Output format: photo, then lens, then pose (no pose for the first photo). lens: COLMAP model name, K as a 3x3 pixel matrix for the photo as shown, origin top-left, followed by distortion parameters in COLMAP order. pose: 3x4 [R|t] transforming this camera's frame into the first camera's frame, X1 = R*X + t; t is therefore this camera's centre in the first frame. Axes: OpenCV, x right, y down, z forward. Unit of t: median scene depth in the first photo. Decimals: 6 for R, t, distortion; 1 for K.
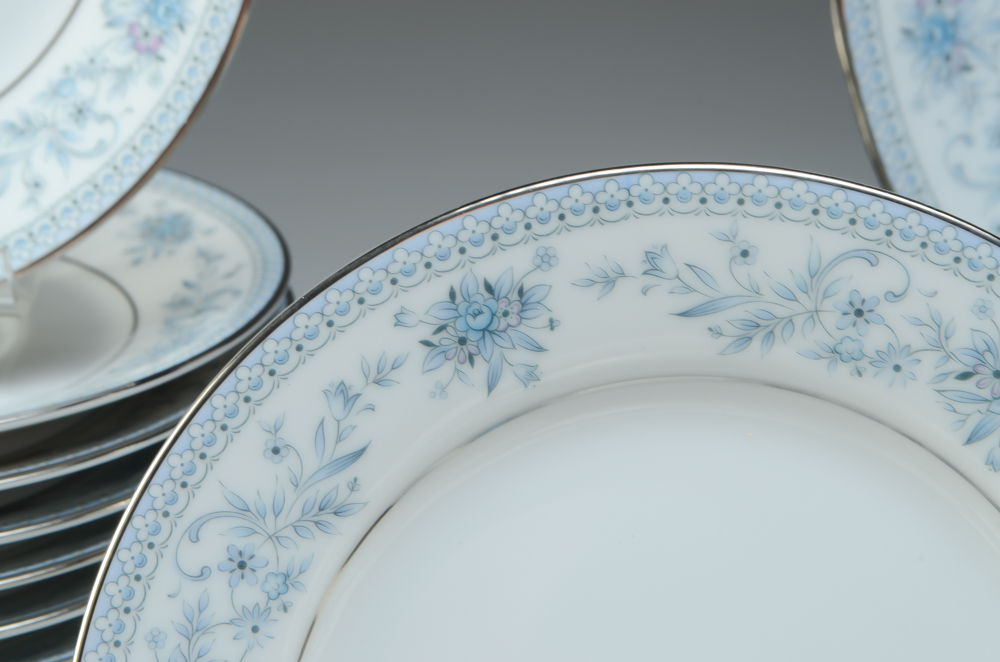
lens RADIAL K [[2214.2, 0, 503.4], [0, 2214.2, 369.5], [0, 0, 1]] dist [0.041544, 0.047397]
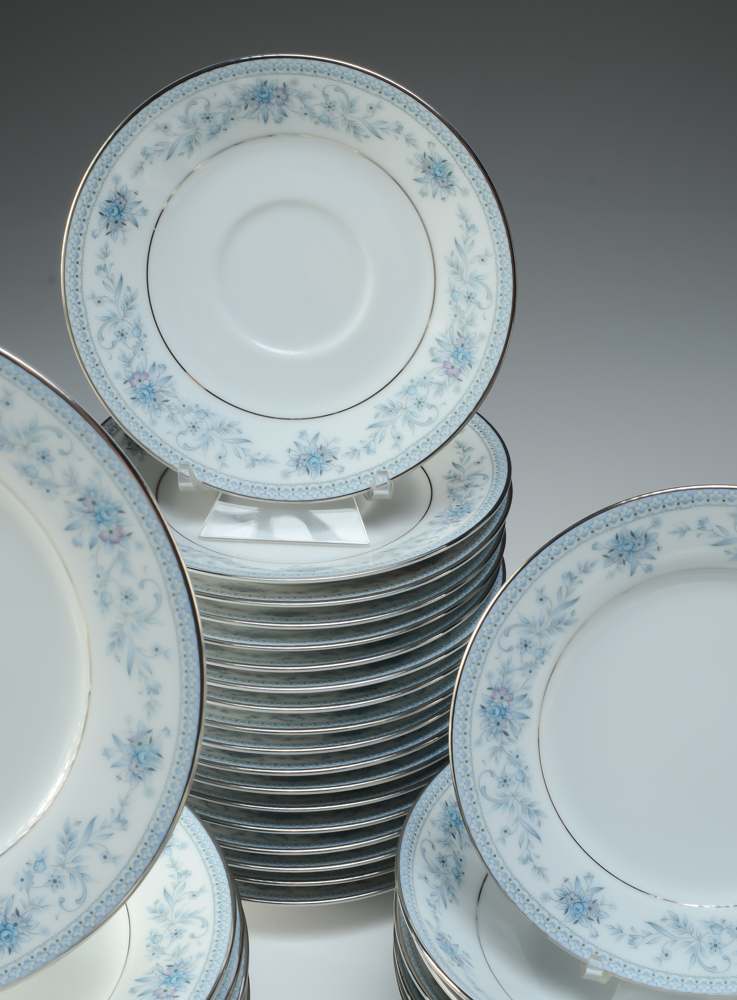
lens RADIAL K [[2209.6, 0, 366.2], [0, 2209.6, 455.7], [0, 0, 1]] dist [0.008607, 0.002257]
pose [[0.998264, 0.005228, -0.058667, -0.152213], [0.001922, 0.992632, 0.121155, -0.406071], [0.058868, -0.121057, 0.990898, -1.351970]]
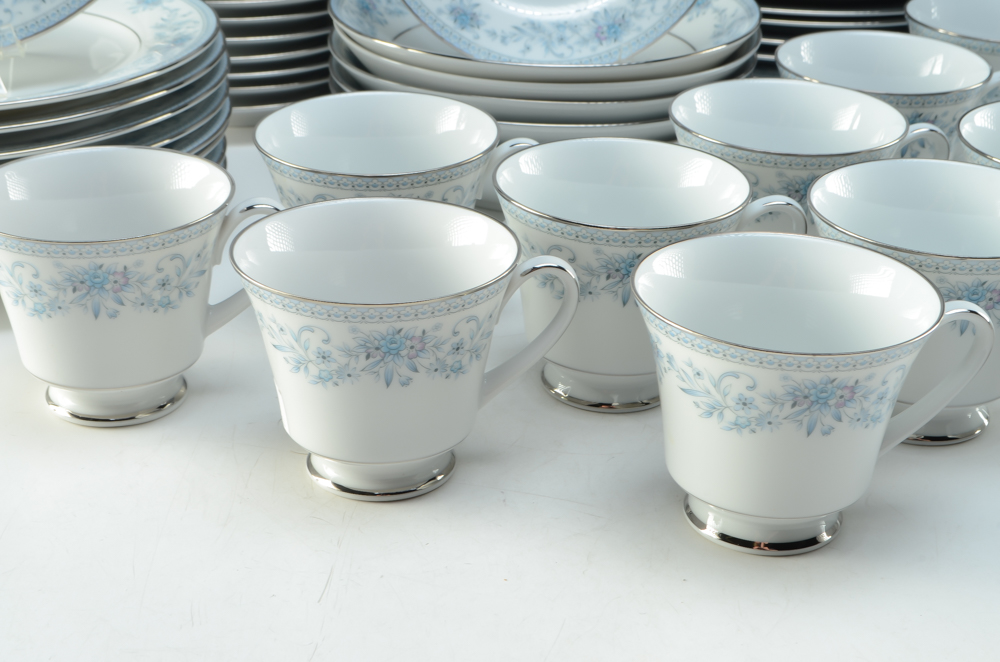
lens RADIAL K [[1804.1, 0, 500.0], [0, 1804.1, 331.0], [0, 0, 1]] dist [0.010844, 0.063670]
pose [[0.990735, -0.071810, 0.115275, -0.358304], [0.063678, 0.995316, 0.072742, 0.666140], [-0.119959, -0.064728, 0.990667, -1.772135]]
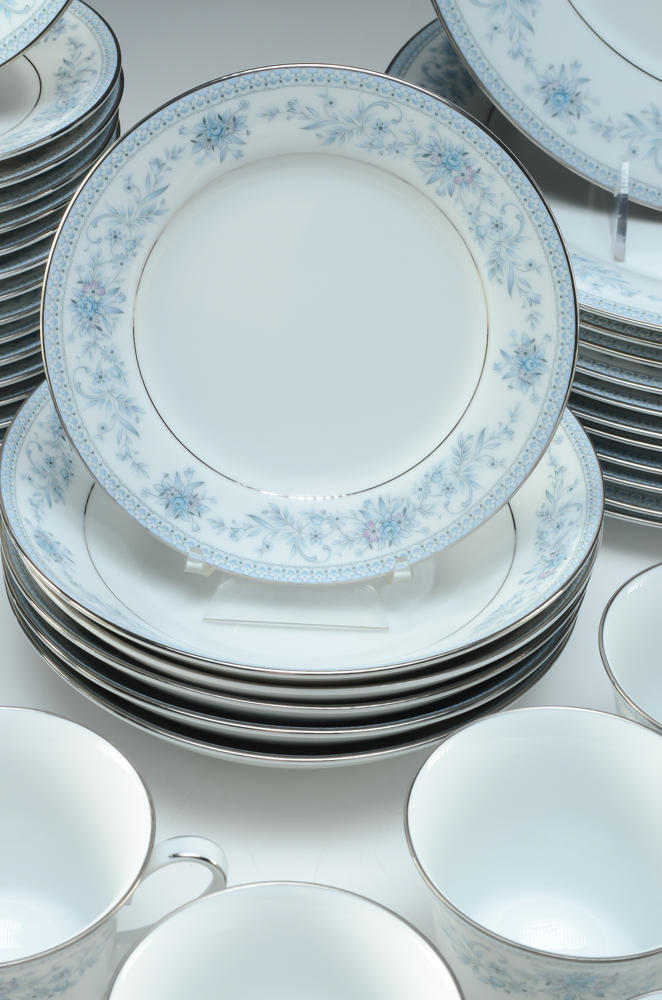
lens RADIAL K [[2064.1, 0, 331.0], [0, 2064.1, 500.0], [0, 0, 1]] dist [0.058148, -0.063427]
pose [[0.999555, -0.008546, 0.028585, 0.043310], [-0.000140, 0.956744, 0.290931, -0.279093], [-0.029835, -0.290805, 0.956317, -1.160063]]
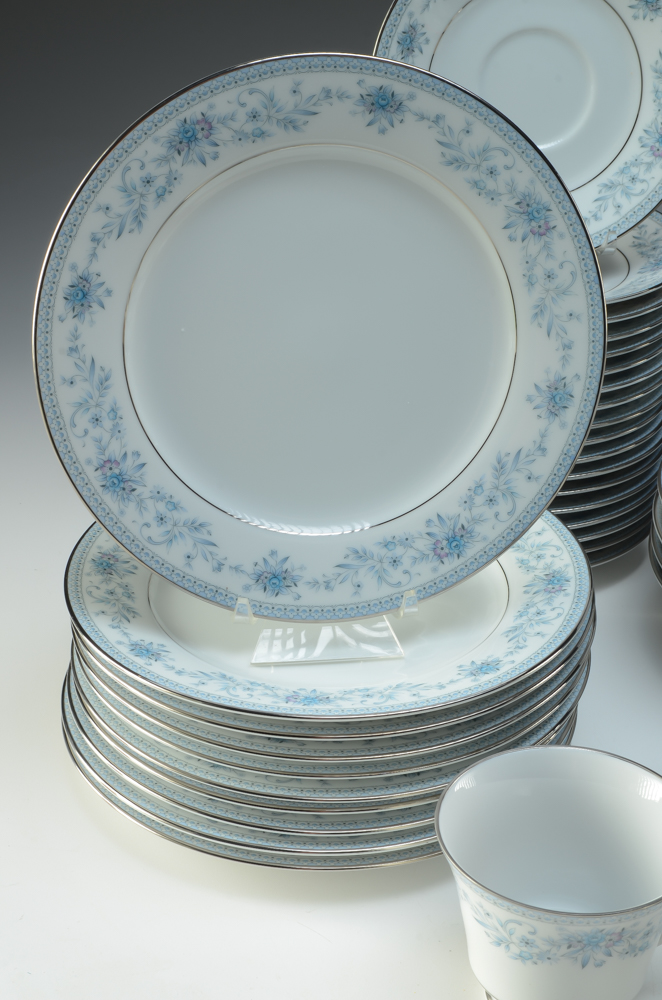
lens RADIAL K [[1905.9, 0, 331.0], [0, 1905.9, 500.0], [0, 0, 1]] dist [0.029016, 0.024849]
pose [[0.993927, -0.067337, 0.087031, -1.023951], [0.055335, 0.989485, 0.133628, -0.075368], [-0.095114, -0.128001, 0.987203, -1.751868]]
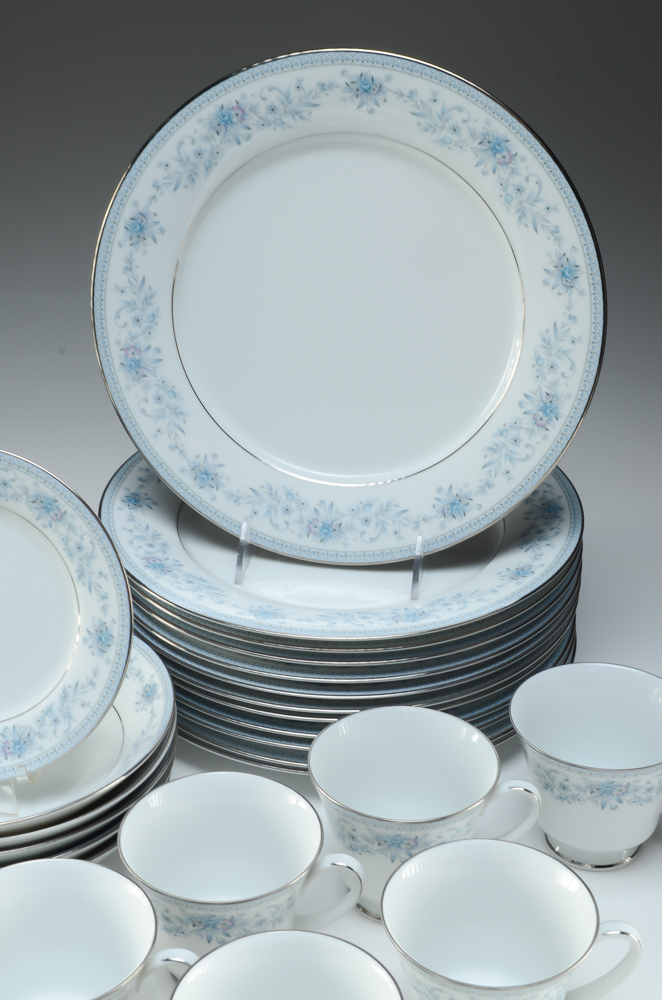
lens RADIAL K [[1665.4, 0, 331.0], [0, 1665.4, 500.0], [0, 0, 1]] dist [-0.001744, -0.006570]
pose [[0.996270, 0.019985, -0.083940, 0.917865], [-0.012115, 0.995570, 0.093237, -0.259525], [0.085431, -0.091872, 0.992099, -1.662578]]
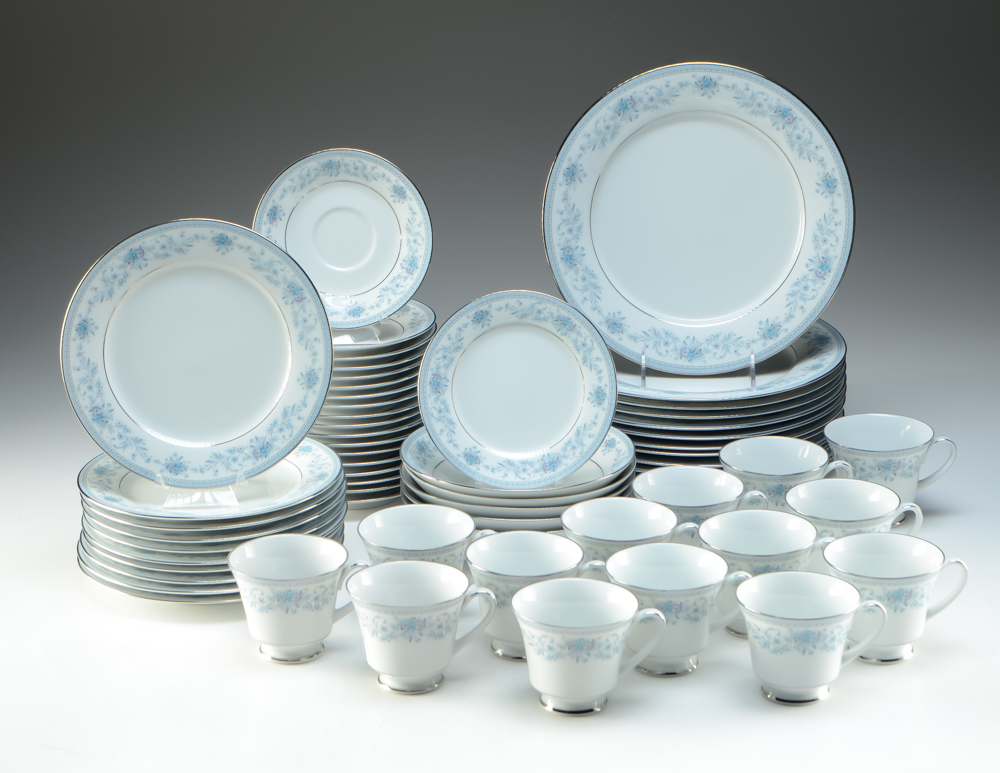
lens RADIAL K [[2657.2, 0, 500.0], [0, 2657.2, 386.5], [0, 0, 1]] dist [0.021381, 0.271750]
pose [[0.997849, -0.055148, 0.035440, -0.236169], [0.056738, 0.997350, -0.045536, 0.530069], [-0.032835, 0.047449, 0.998334, -6.624751]]
